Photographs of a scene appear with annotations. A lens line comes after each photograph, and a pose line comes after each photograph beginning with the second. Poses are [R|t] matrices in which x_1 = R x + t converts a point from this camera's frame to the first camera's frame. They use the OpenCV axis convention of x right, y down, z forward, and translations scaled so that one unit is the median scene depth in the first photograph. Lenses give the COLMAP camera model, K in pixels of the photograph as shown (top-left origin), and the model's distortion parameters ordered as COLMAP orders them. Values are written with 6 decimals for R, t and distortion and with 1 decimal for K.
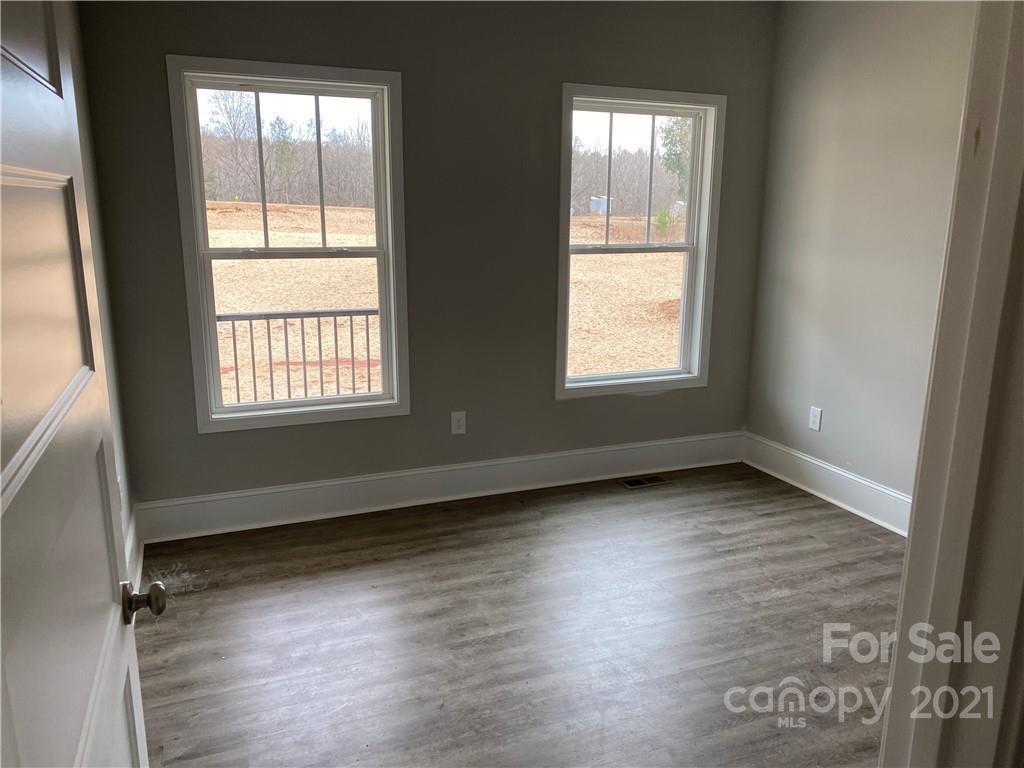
lens RADIAL K [[782.1, 0, 508.7], [0, 782.1, 366.4], [0, 0, 1]] dist [0.054493, -0.043257]
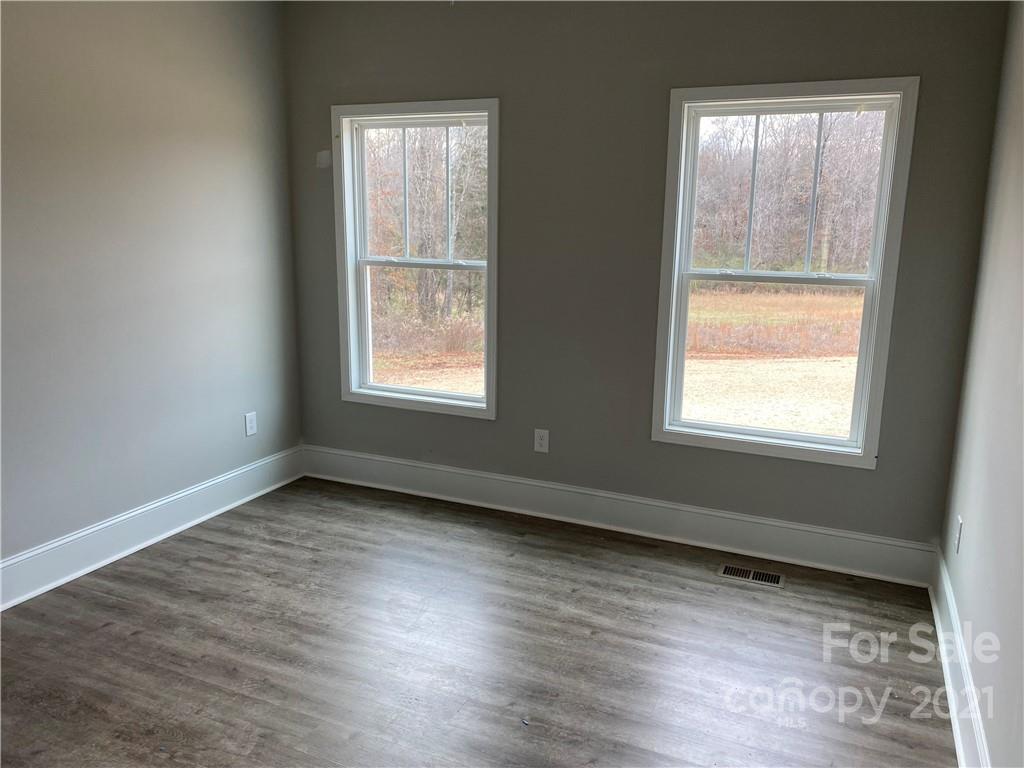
lens RADIAL K [[782.1, 0, 514.2], [0, 782.1, 384.7], [0, 0, 1]] dist [0.054493, -0.043257]
pose [[0.686821, 0.149225, -0.711343, 0.544587], [-0.159634, 0.985771, 0.052663, -0.040597], [0.709080, 0.077385, 0.700869, 0.229932]]
